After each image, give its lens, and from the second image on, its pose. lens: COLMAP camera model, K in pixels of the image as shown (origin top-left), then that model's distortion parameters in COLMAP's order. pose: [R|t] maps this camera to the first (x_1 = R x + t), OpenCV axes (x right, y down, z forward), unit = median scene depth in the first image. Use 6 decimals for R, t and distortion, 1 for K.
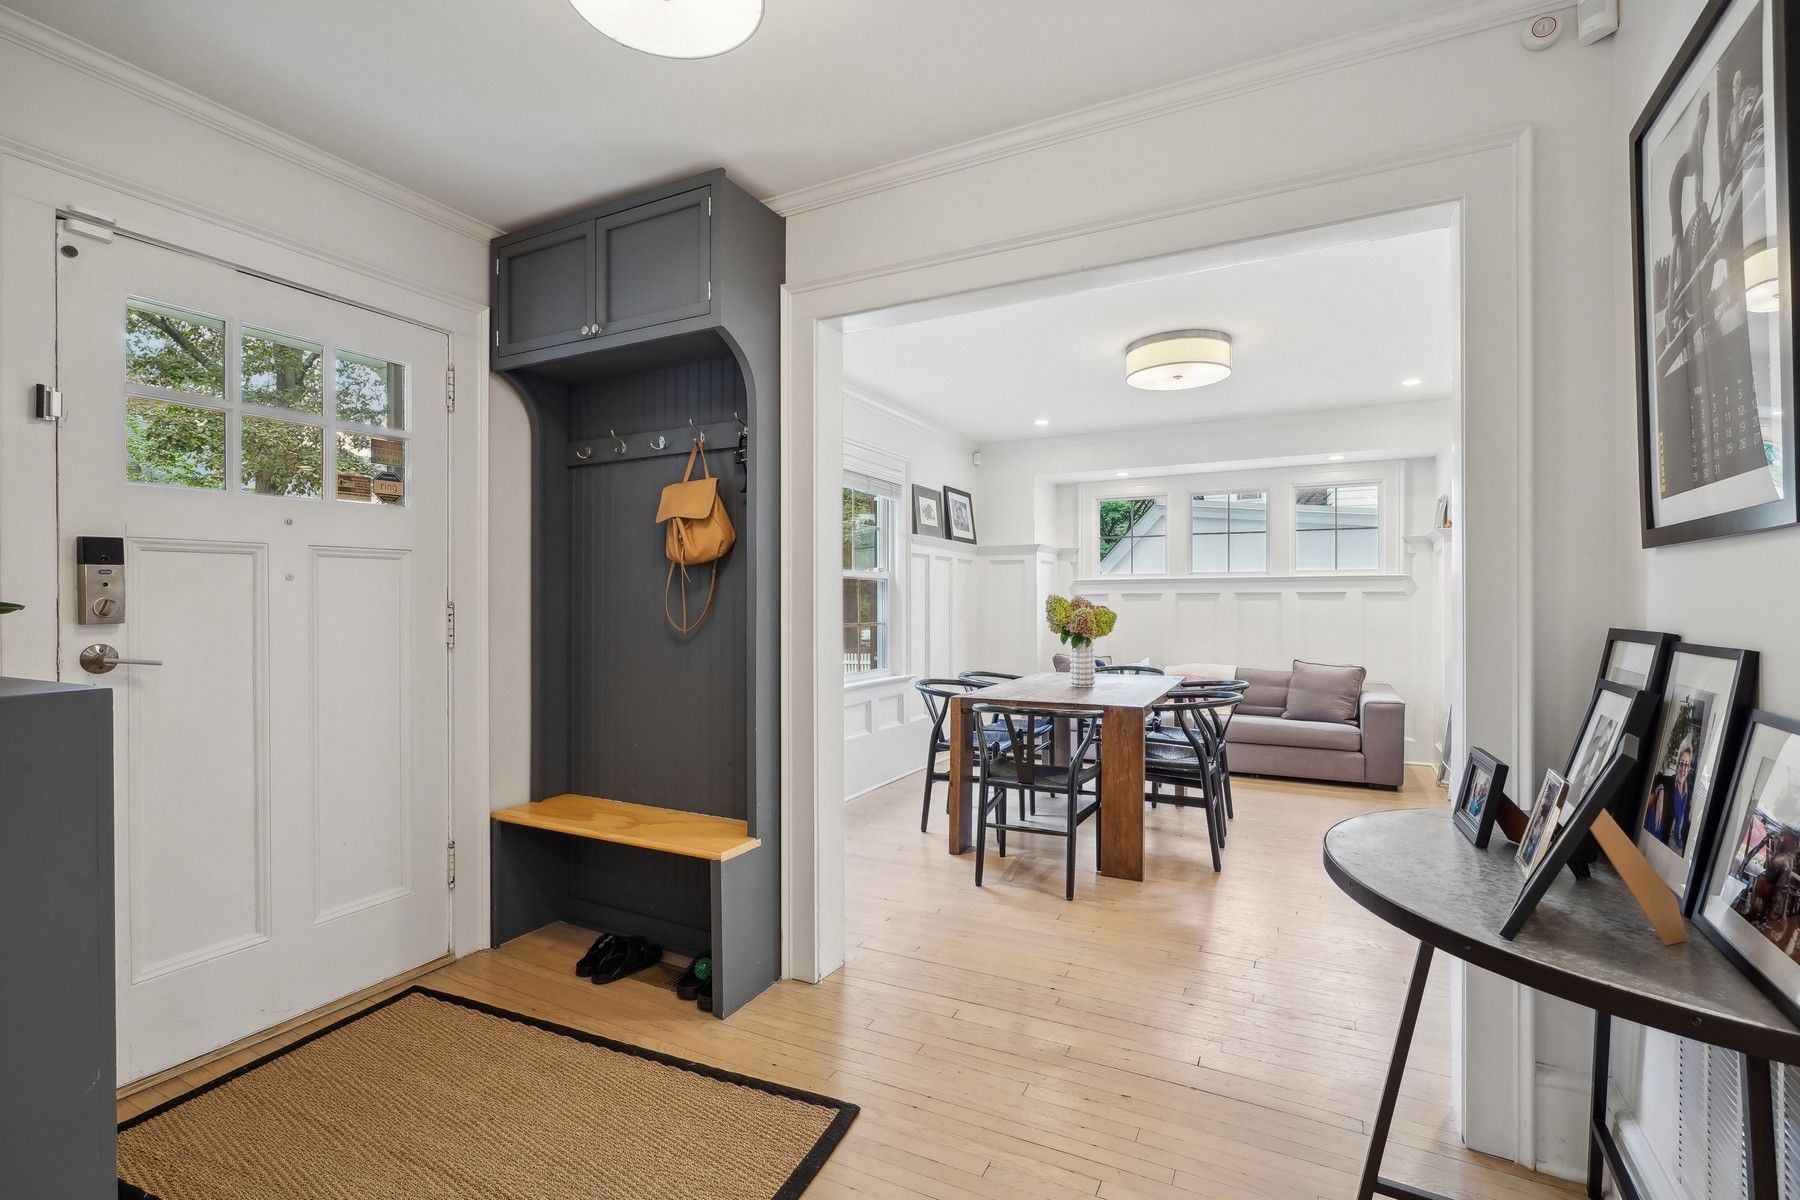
lens RADIAL K [[820.7, 0, 899.9], [0, 820.7, 594.5], [0, 0, 1]] dist [-0.009099, 0.002061]
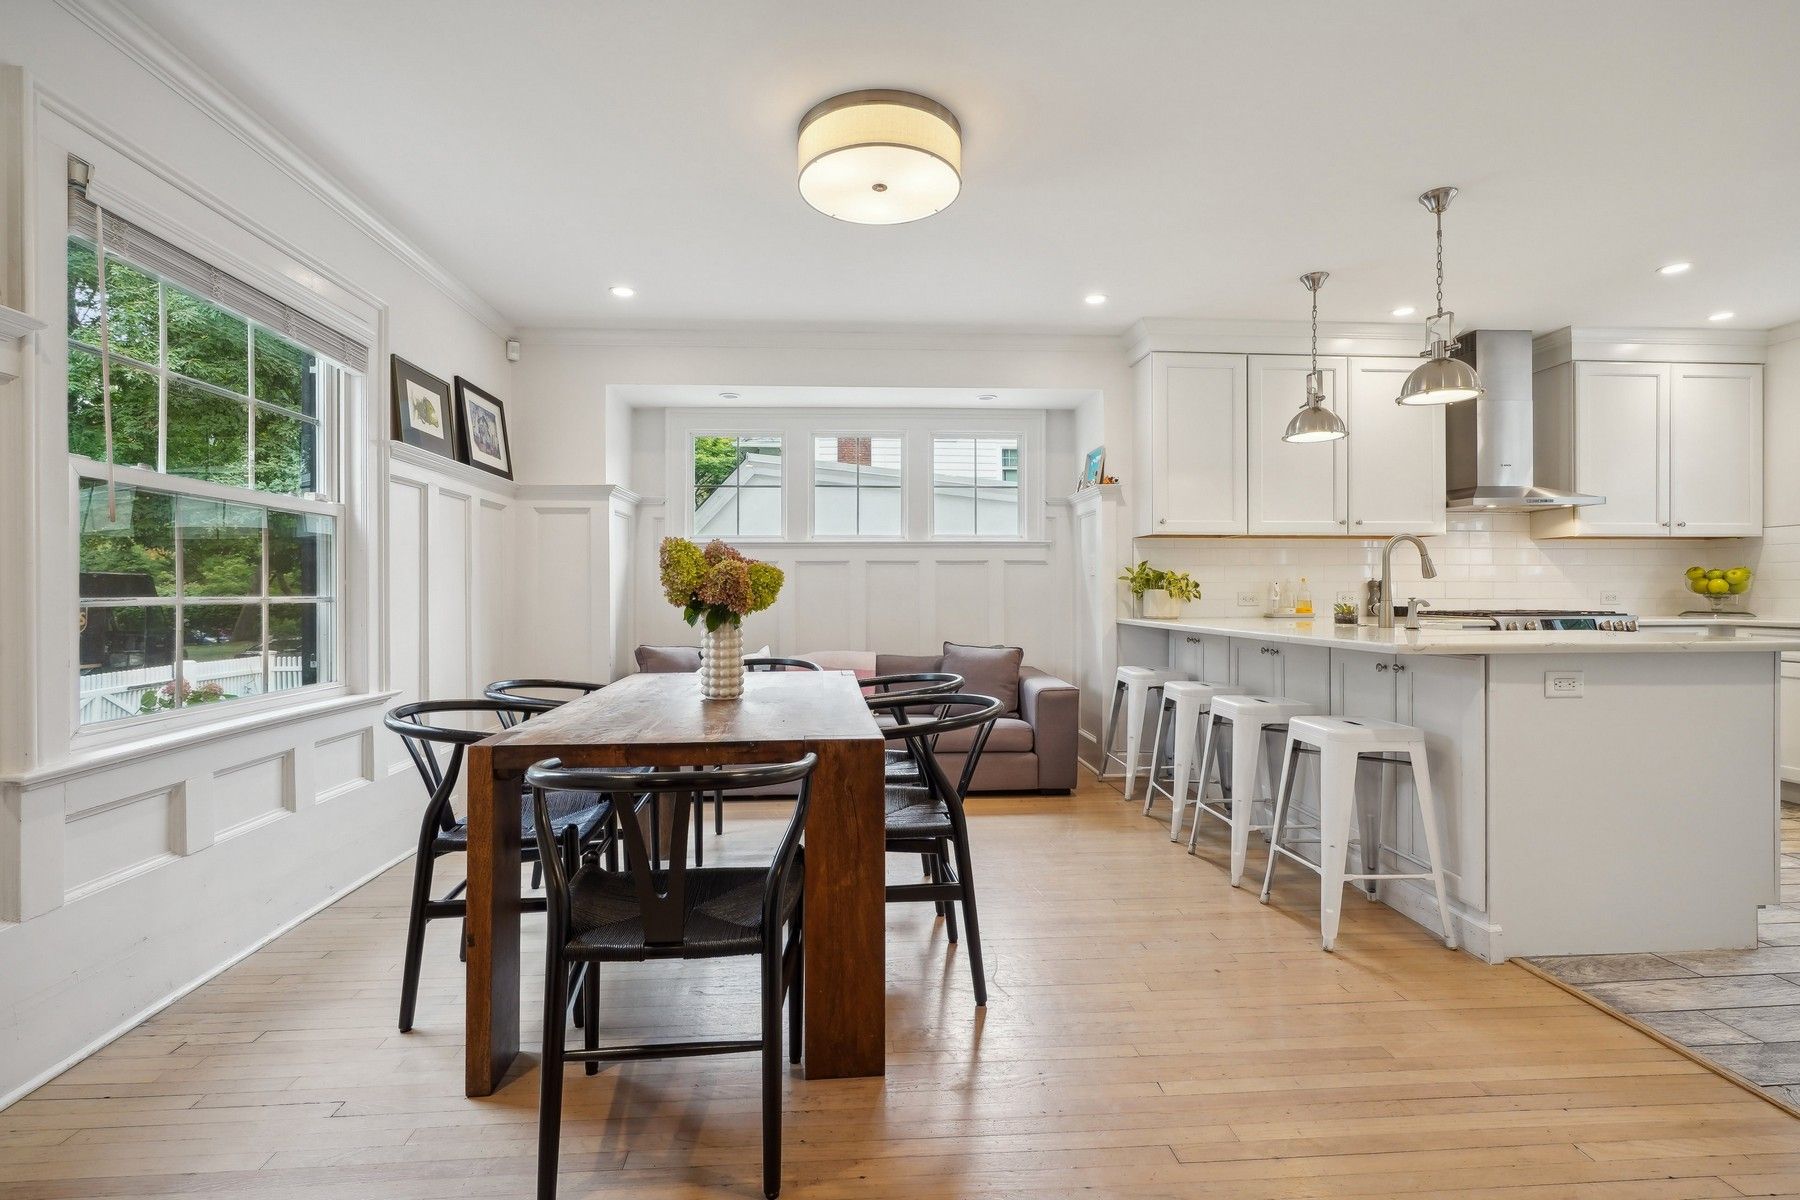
lens RADIAL K [[820.7, 0, 882.6], [0, 820.7, 591.1], [0, 0, 1]] dist [-0.009099, 0.002061]
pose [[0.862698, -0.002578, 0.505712, 0.023343], [-0.001045, 0.999976, 0.006880, 0.027441], [-0.505718, -0.006463, 0.862675, 0.373703]]
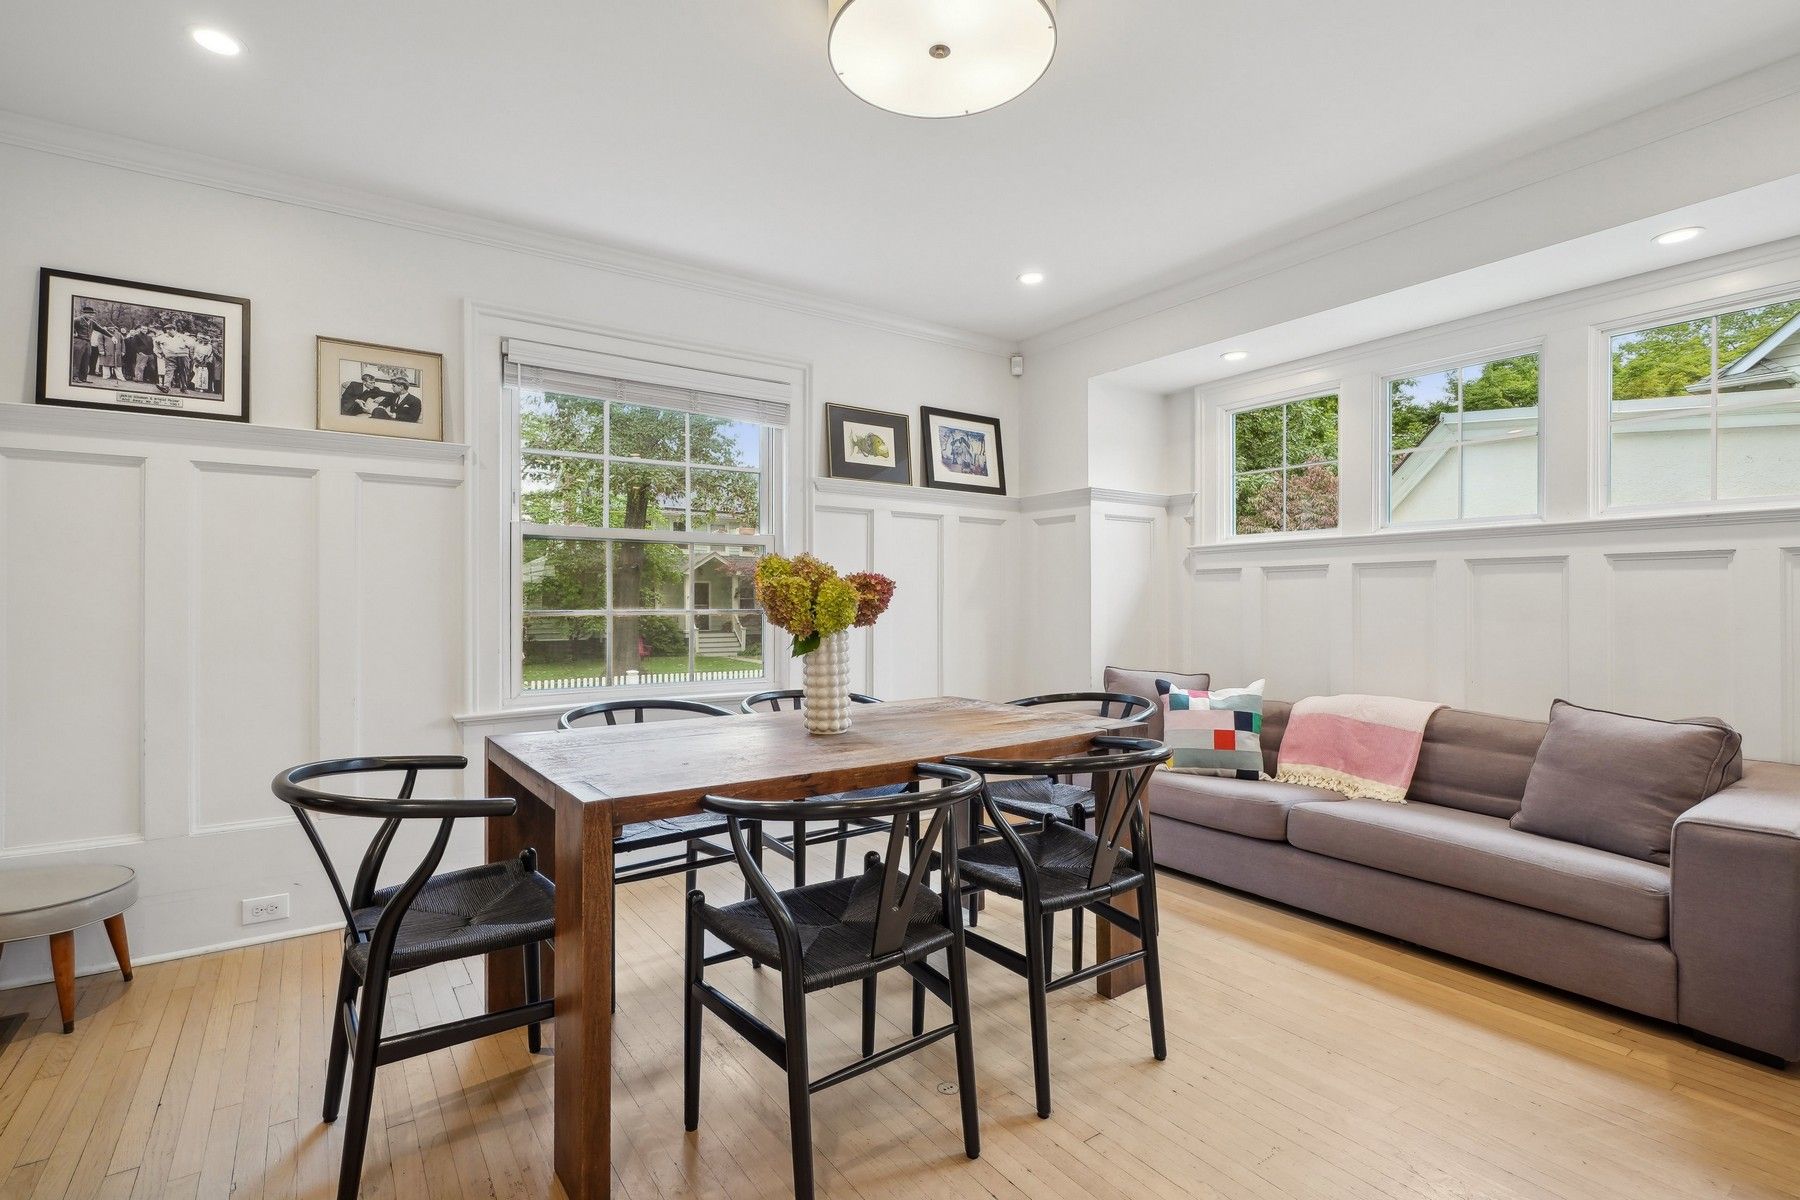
lens RADIAL K [[820.7, 0, 903.4], [0, 820.7, 607.2], [0, 0, 1]] dist [-0.009099, 0.002061]
pose [[0.881382, 0.004169, -0.472386, 0.423674], [0.003890, 0.999863, 0.016084, 0.022936], [0.472388, -0.016014, 0.881245, 0.483155]]
